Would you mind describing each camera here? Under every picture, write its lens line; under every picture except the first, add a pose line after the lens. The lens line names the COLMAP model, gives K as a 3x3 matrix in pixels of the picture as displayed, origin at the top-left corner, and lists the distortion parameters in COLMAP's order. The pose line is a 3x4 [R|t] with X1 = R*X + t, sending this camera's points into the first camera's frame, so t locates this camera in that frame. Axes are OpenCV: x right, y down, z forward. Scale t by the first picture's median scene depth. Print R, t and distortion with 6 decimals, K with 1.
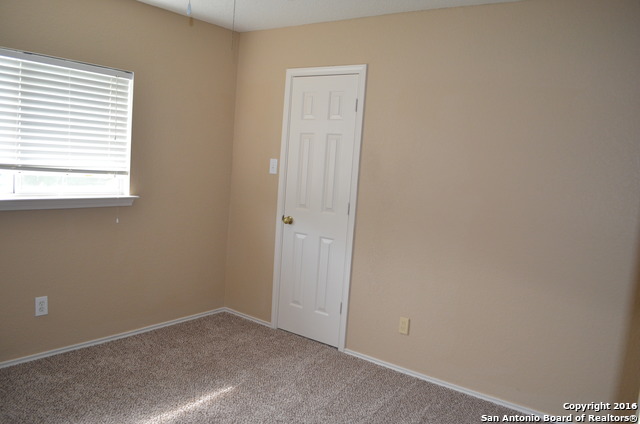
lens RADIAL K [[504.1, 0, 316.2], [0, 504.1, 216.1], [0, 0, 1]] dist [-0.077187, 0.004276]
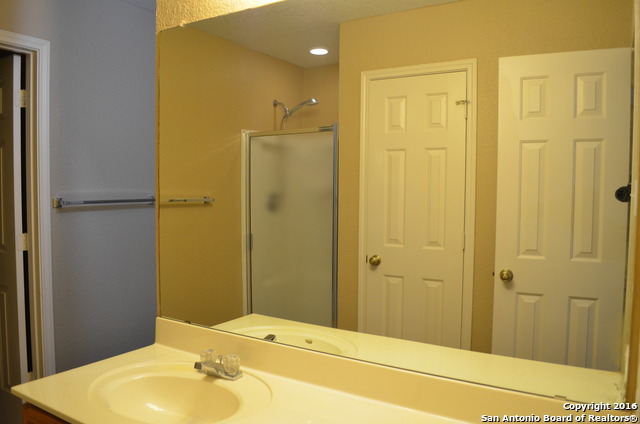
lens RADIAL K [[504.1, 0, 319.8], [0, 504.1, 211.6], [0, 0, 1]] dist [-0.077187, 0.004276]
pose [[0.991998, -0.075166, 0.101439, -0.243022], [0.080378, 0.995593, -0.048309, -0.042539], [-0.097361, 0.056076, 0.993668, 0.254288]]
